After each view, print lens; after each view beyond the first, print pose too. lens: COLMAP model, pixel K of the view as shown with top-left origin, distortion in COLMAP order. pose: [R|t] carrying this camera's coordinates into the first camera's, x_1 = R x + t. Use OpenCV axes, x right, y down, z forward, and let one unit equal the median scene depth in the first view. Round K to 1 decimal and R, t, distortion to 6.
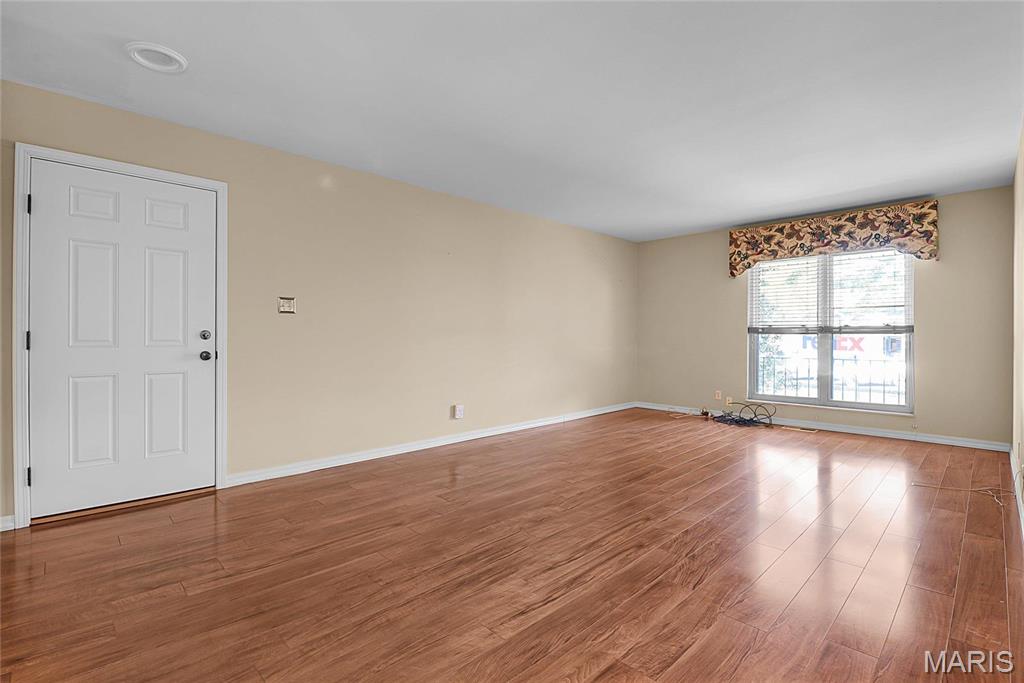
lens RADIAL K [[469.8, 0, 510.8], [0, 469.8, 339.2], [0, 0, 1]] dist [0.000171, -0.010154]
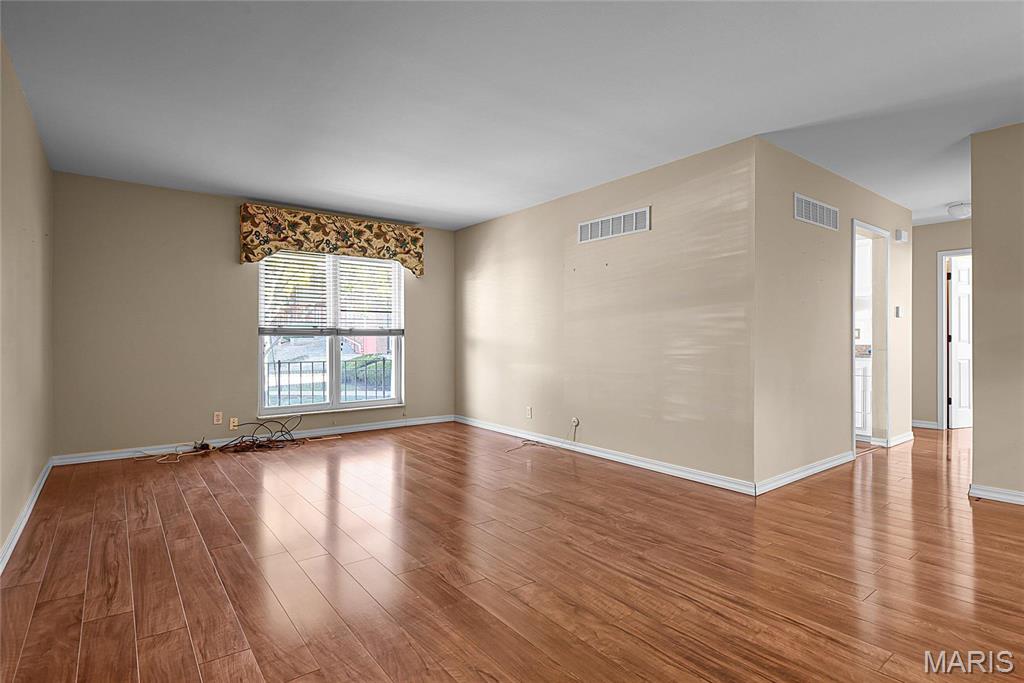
lens RADIAL K [[514.7, 0, 512.0], [0, 514.7, 341.5], [0, 0, 1]] dist [0.048797, -0.000258]
pose [[0.105571, -0.016814, 0.994270, -0.442188], [0.004400, 0.999855, 0.016441, -0.018454], [-0.994402, 0.002639, 0.105630, 0.611585]]
